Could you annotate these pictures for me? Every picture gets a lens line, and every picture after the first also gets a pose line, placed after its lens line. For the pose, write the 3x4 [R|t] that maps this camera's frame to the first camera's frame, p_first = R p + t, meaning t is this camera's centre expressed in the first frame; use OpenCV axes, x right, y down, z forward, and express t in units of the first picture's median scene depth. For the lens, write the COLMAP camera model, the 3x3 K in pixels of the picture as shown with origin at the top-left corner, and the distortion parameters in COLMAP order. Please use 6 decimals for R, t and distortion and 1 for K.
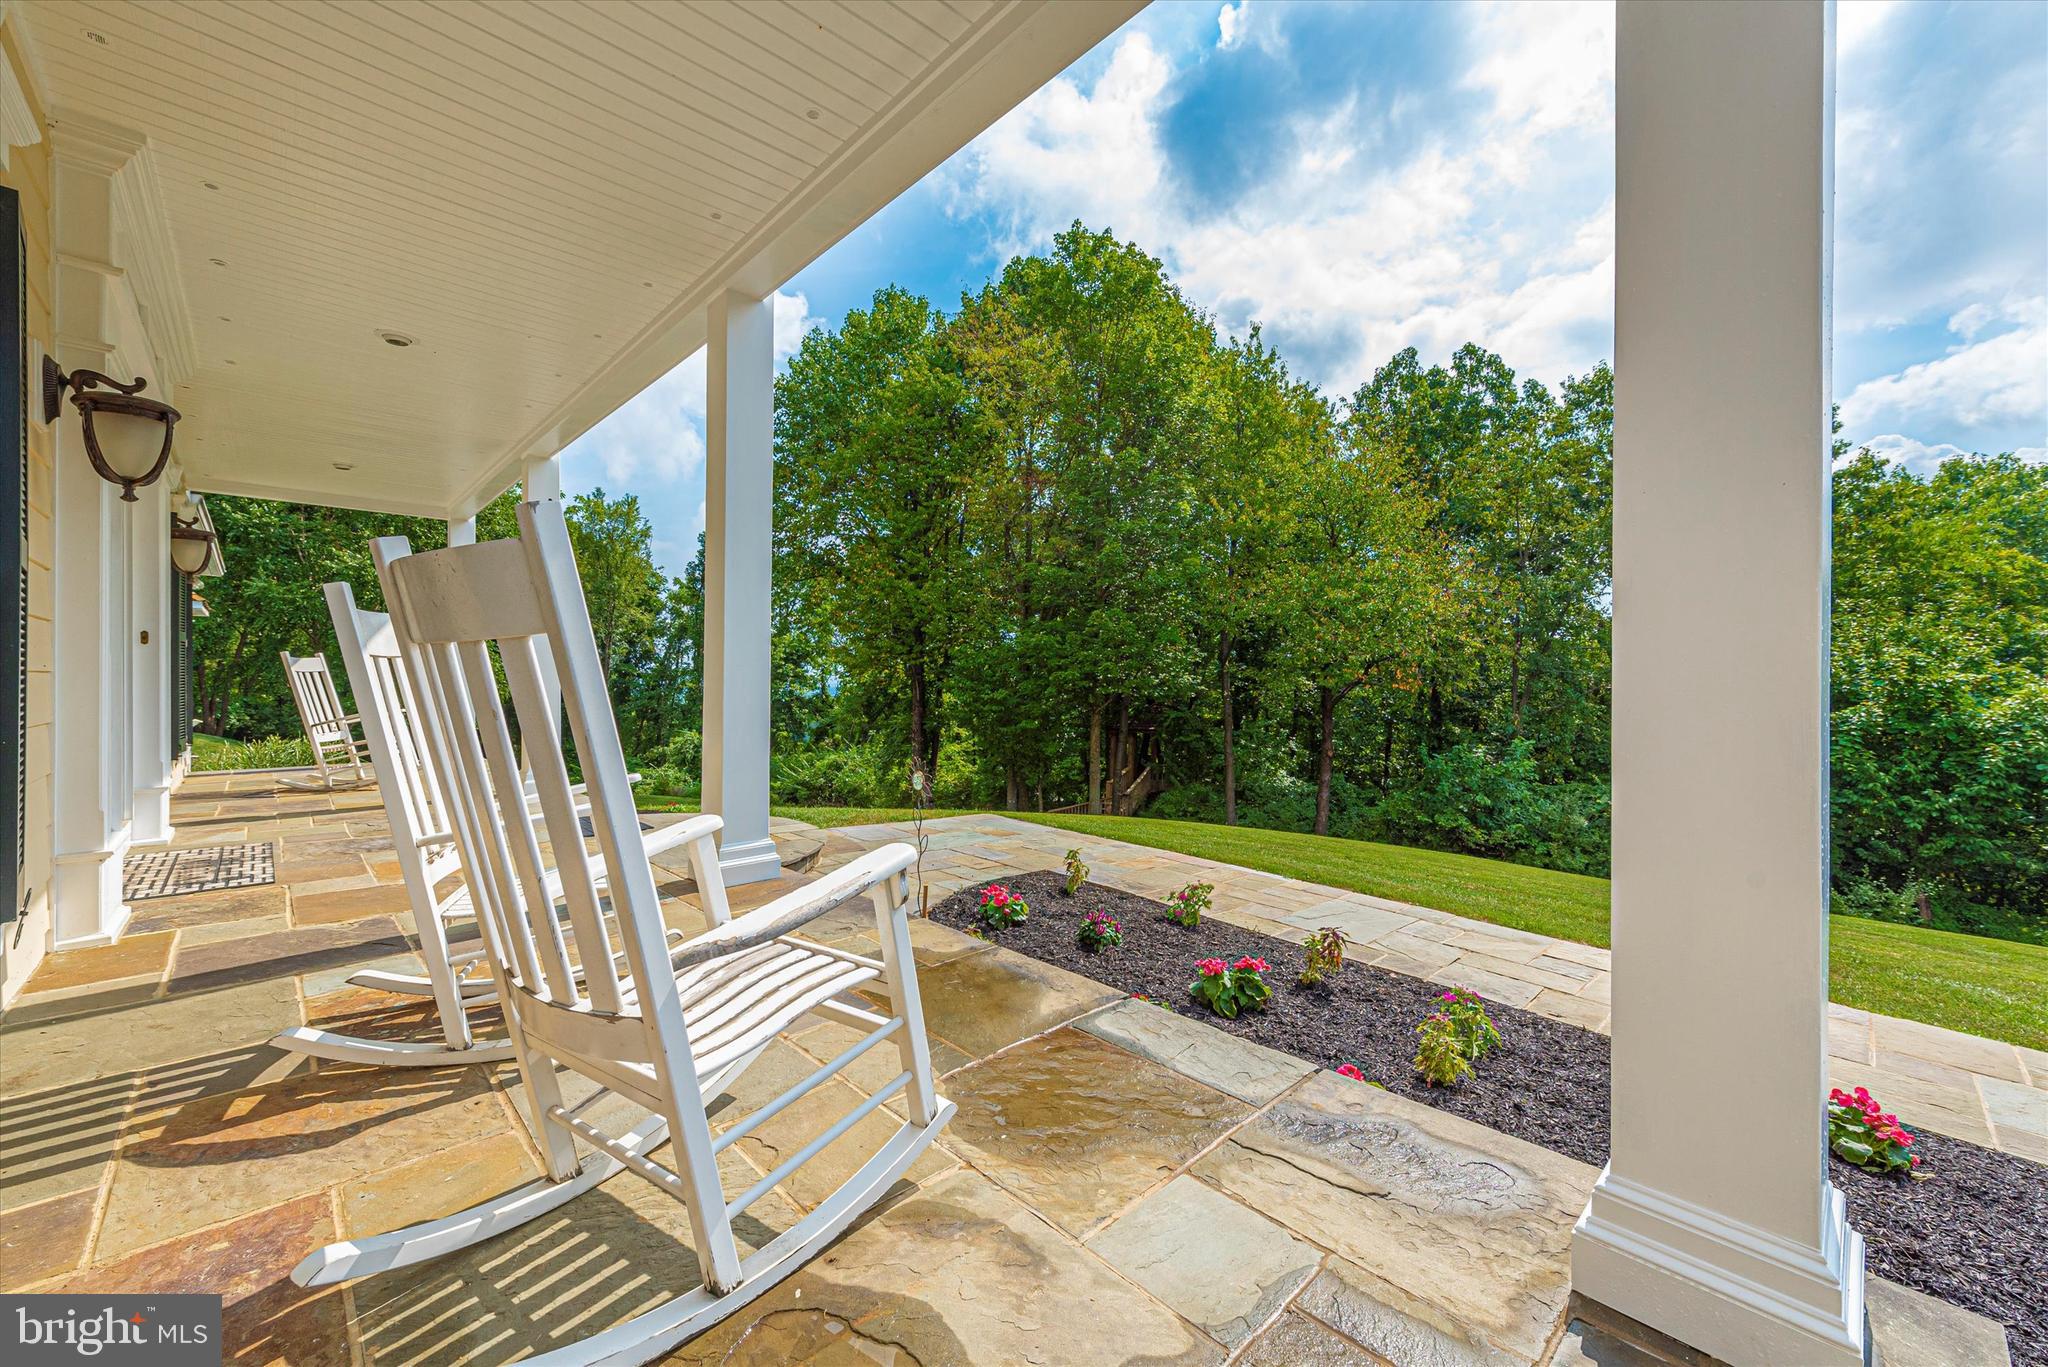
lens RADIAL K [[797.5, 0, 1012.8], [0, 797.5, 680.7], [0, 0, 1]] dist [0.001671, -0.000444]
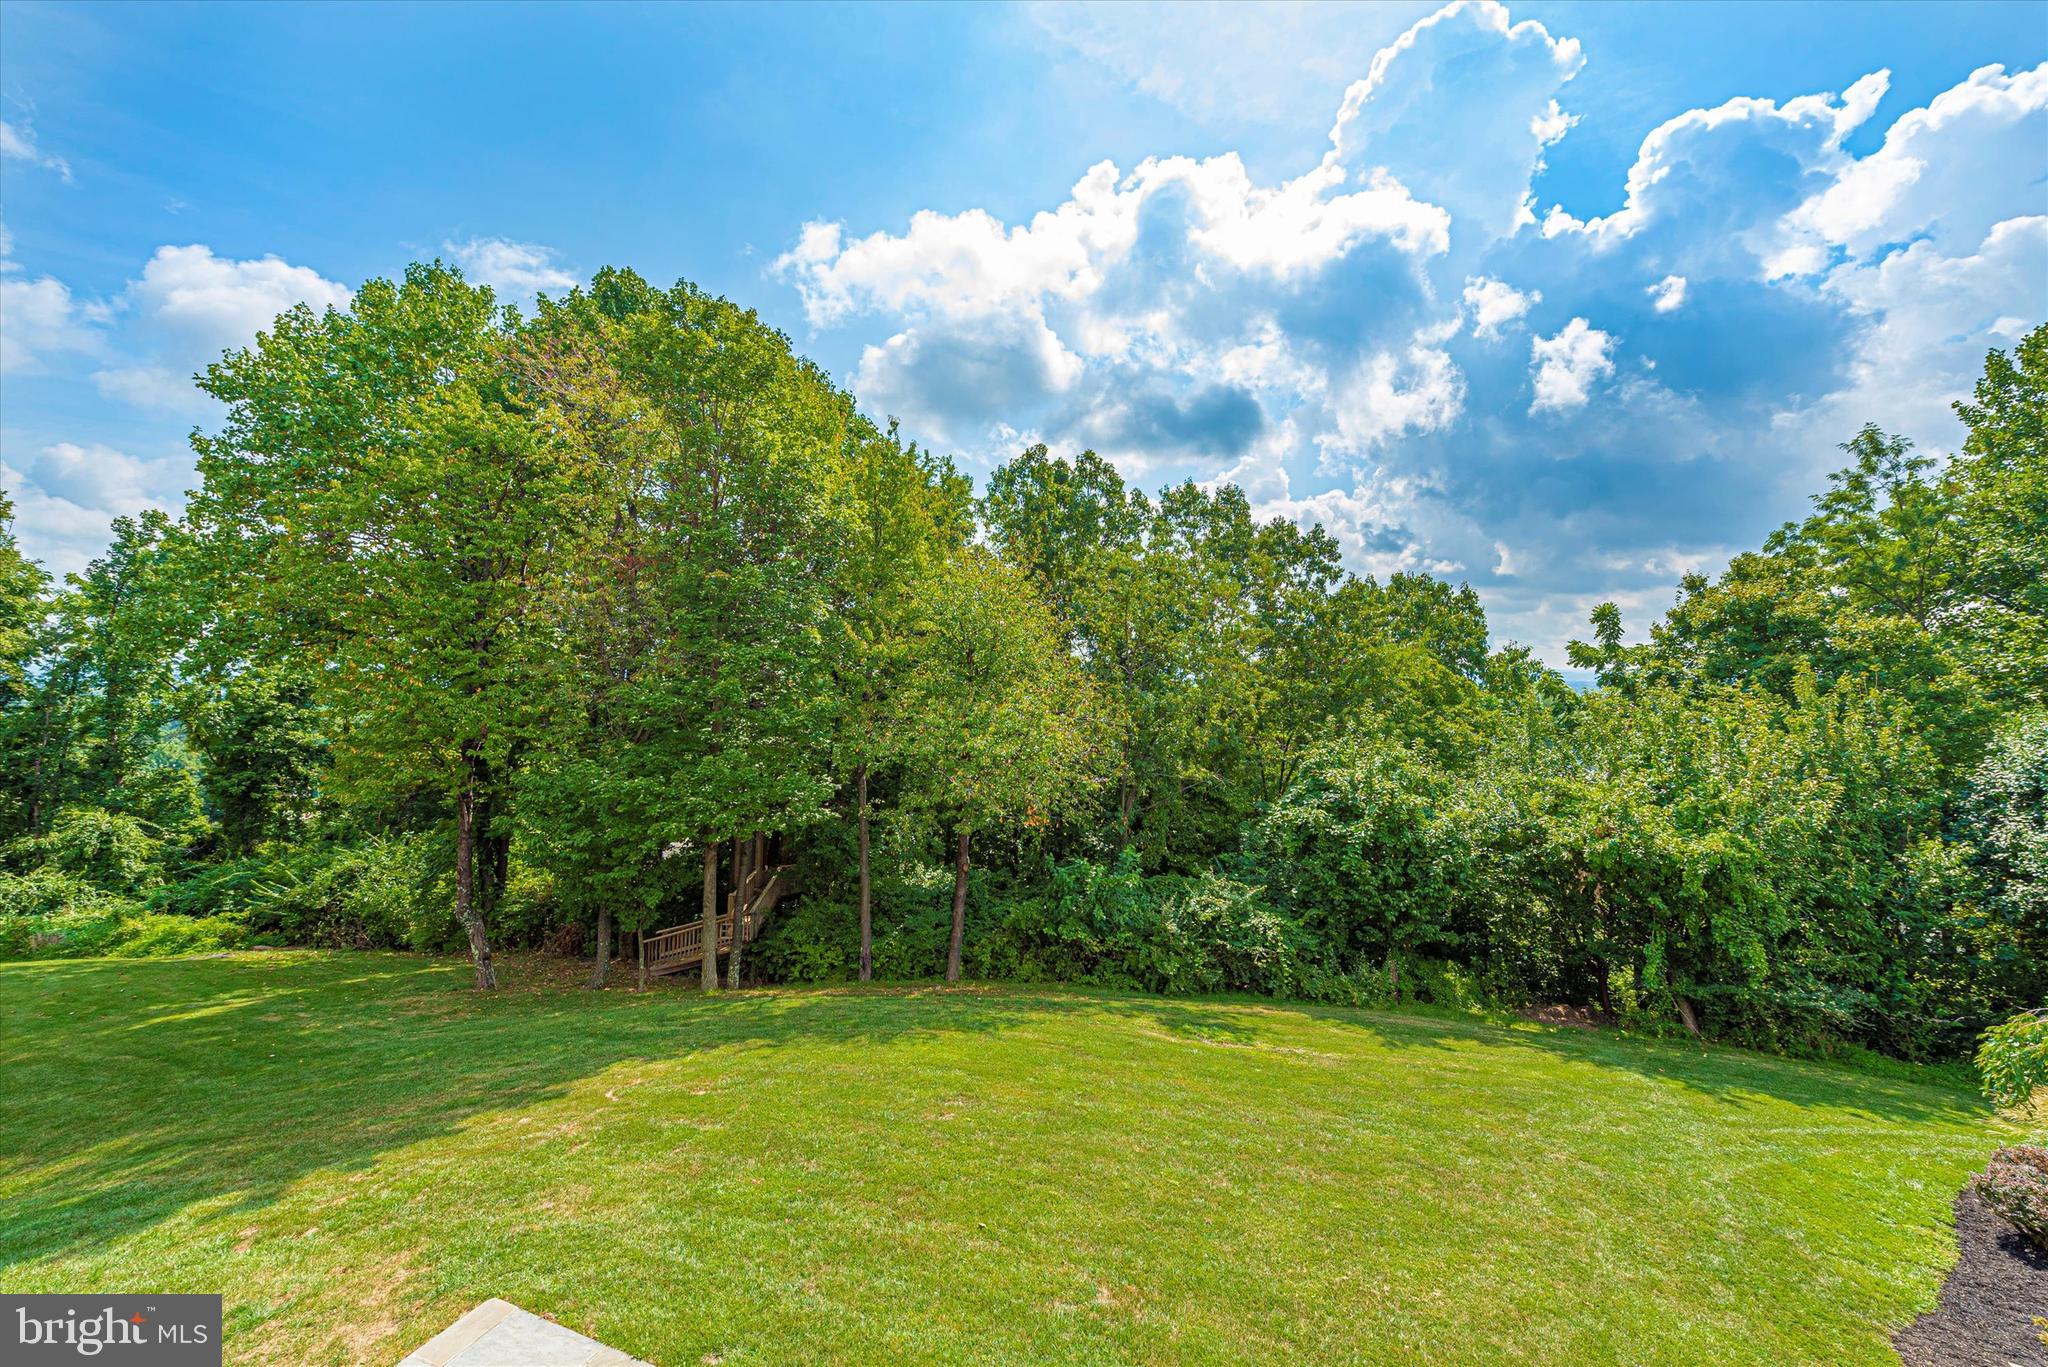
lens RADIAL K [[799.0, 0, 1024.8], [0, 799.0, 678.6], [0, 0, 1]] dist [0.001657, -0.000341]
pose [[0.899484, 0.004085, 0.436934, 0.027384], [-0.008916, 0.999920, 0.009007, -0.128758], [-0.436862, -0.011997, 0.899449, 0.070578]]
